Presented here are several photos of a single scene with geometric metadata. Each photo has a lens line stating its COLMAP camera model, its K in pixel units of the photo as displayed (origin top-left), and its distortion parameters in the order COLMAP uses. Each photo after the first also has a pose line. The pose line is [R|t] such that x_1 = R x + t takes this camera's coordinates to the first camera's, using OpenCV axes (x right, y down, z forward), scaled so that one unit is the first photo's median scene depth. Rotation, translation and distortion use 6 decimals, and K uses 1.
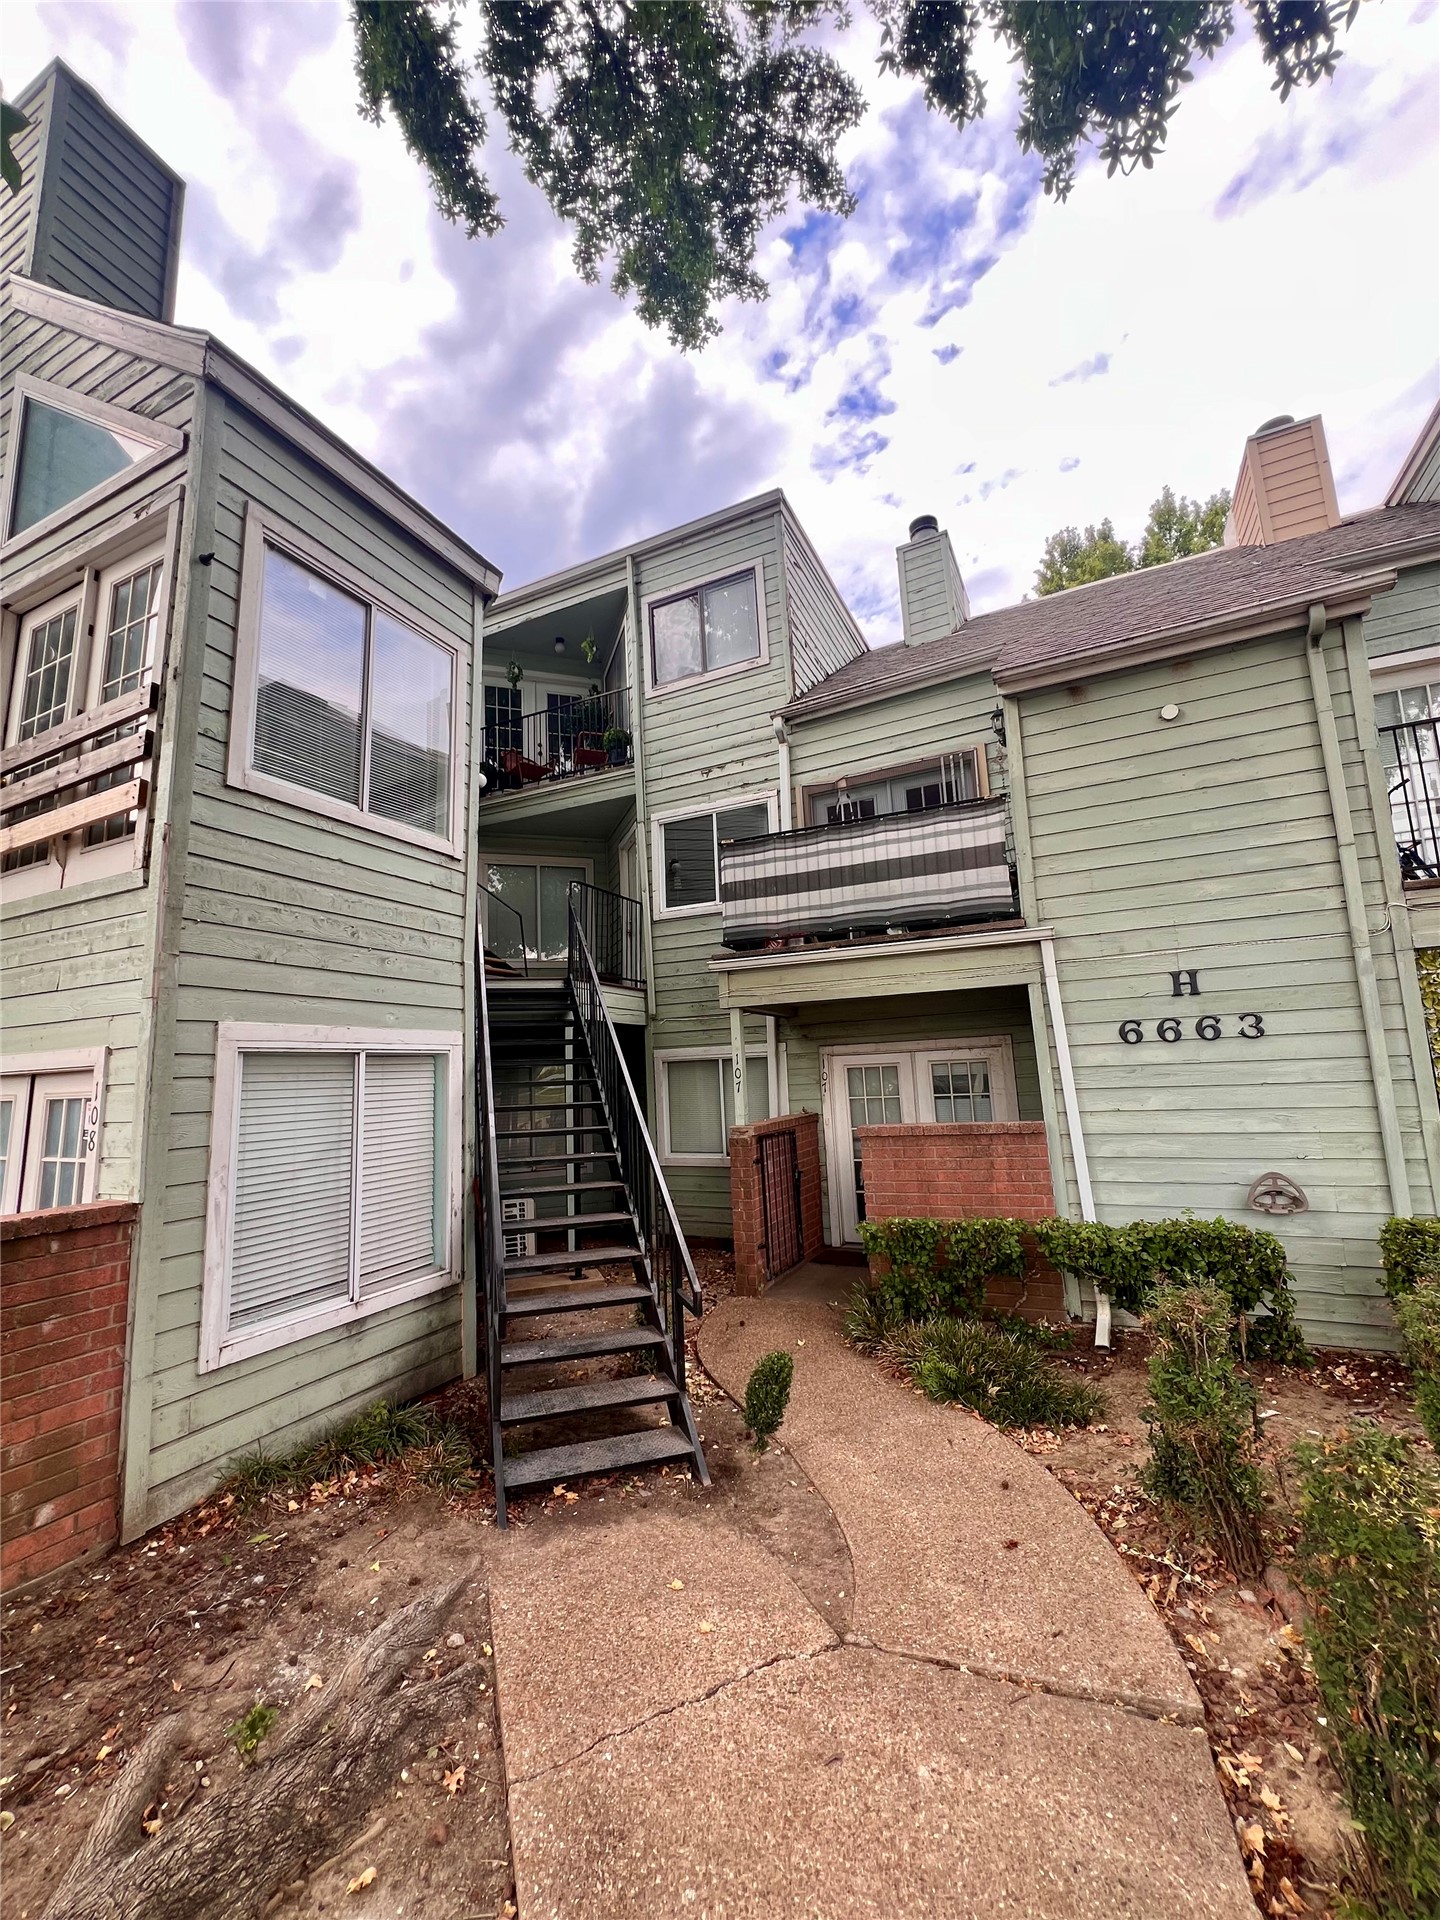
lens RADIAL K [[761.4, 0, 721.5], [0, 761.4, 955.5], [0, 0, 1]] dist [0.002754, 0.000080]
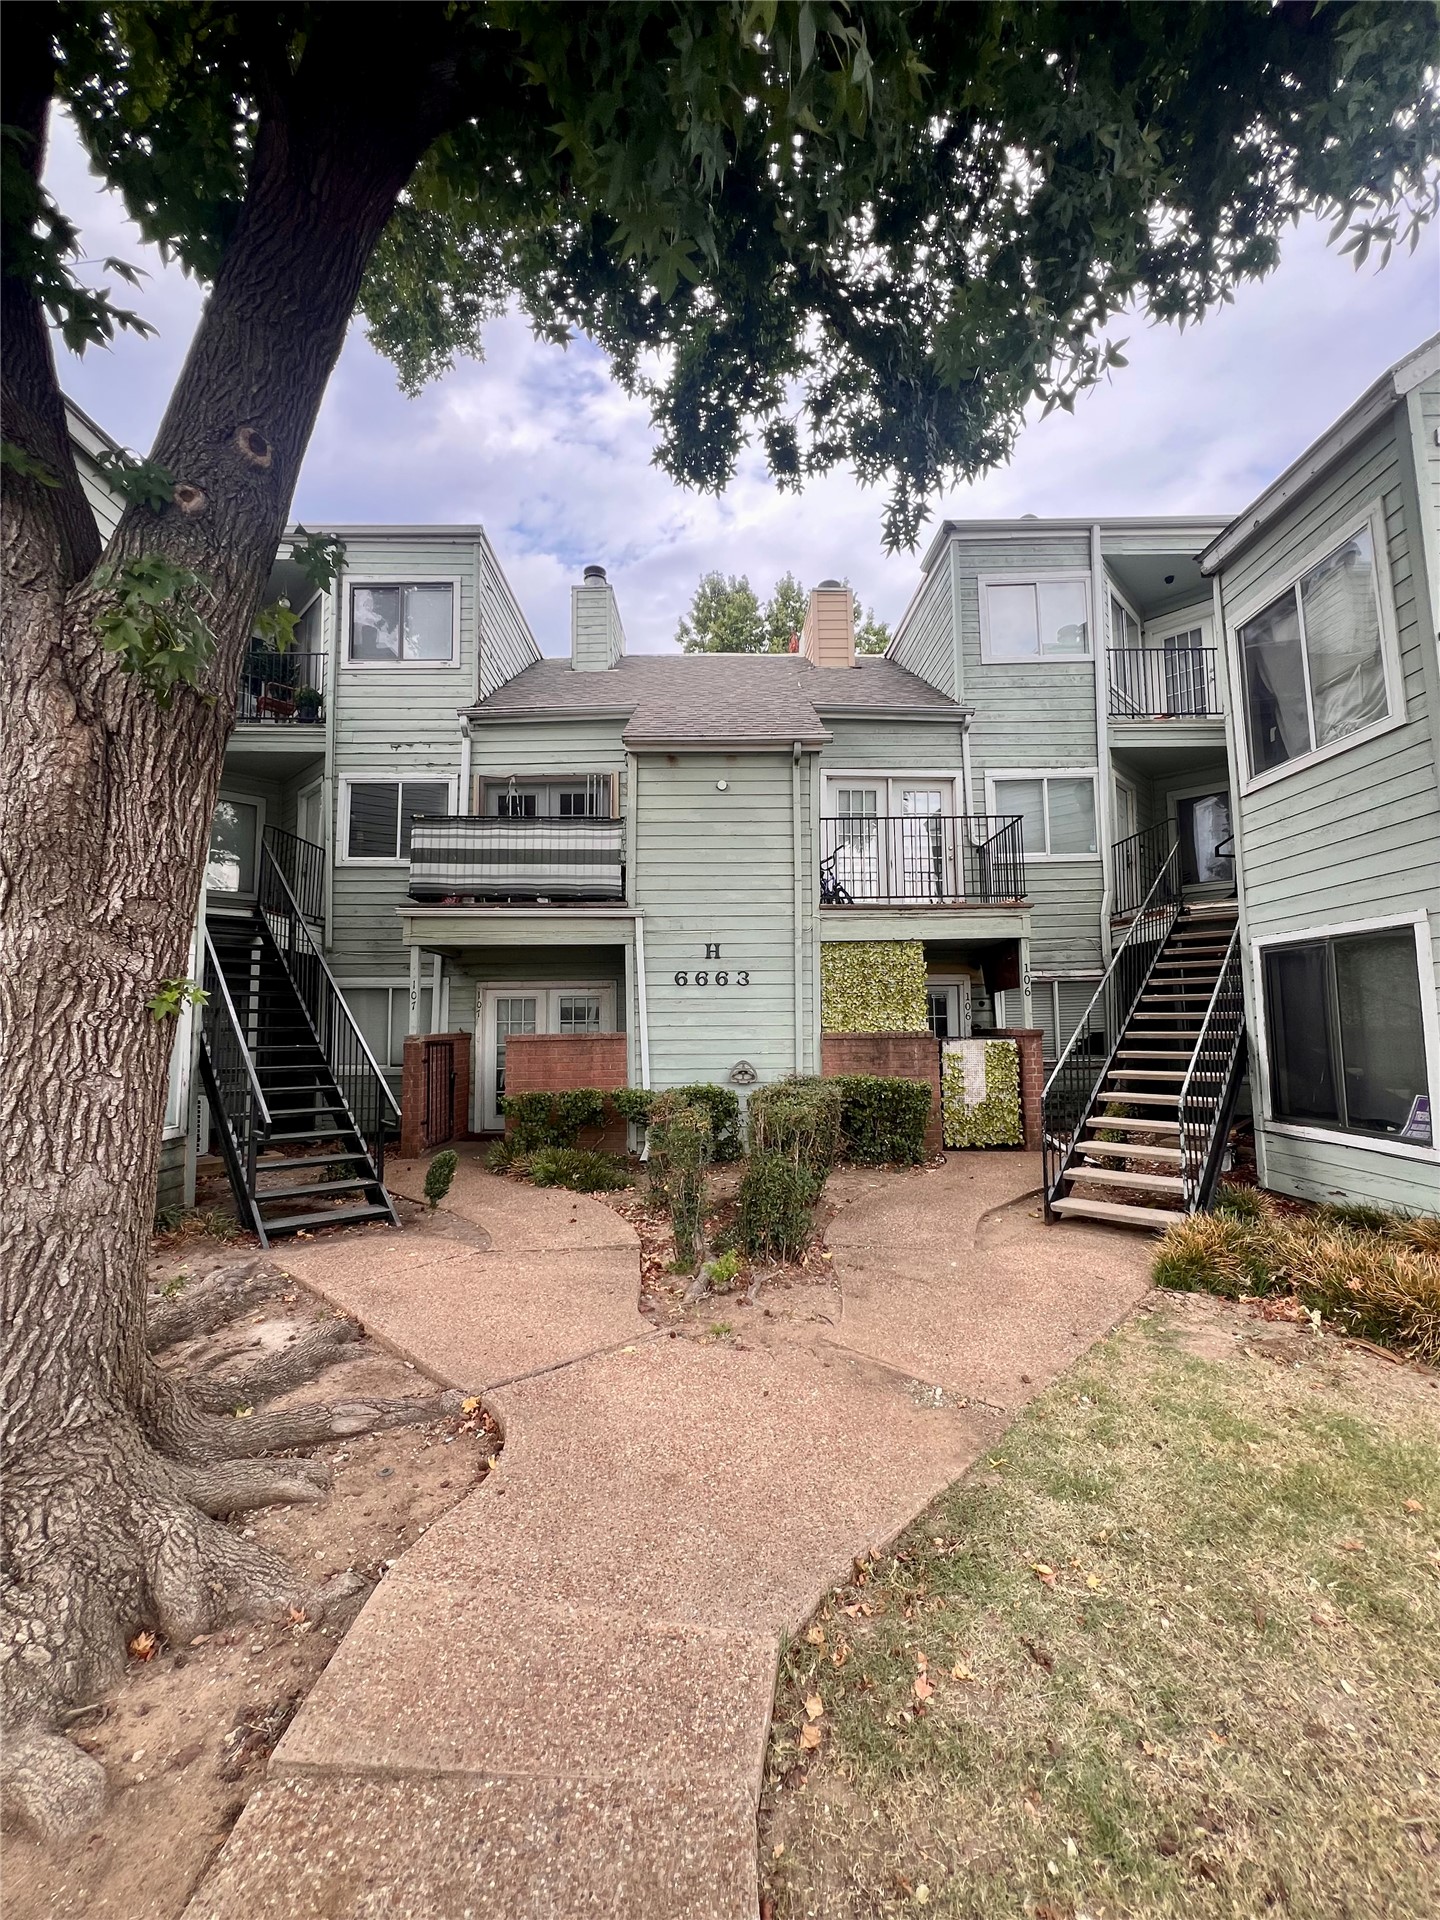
lens RADIAL K [[761.4, 0, 714.5], [0, 761.4, 964.0], [0, 0, 1]] dist [0.002754, 0.000080]
pose [[0.897194, 0.070022, 0.436050, -0.087319], [-0.097872, 0.994325, 0.041706, -0.004120], [-0.430654, -0.080096, 0.898956, -0.387749]]
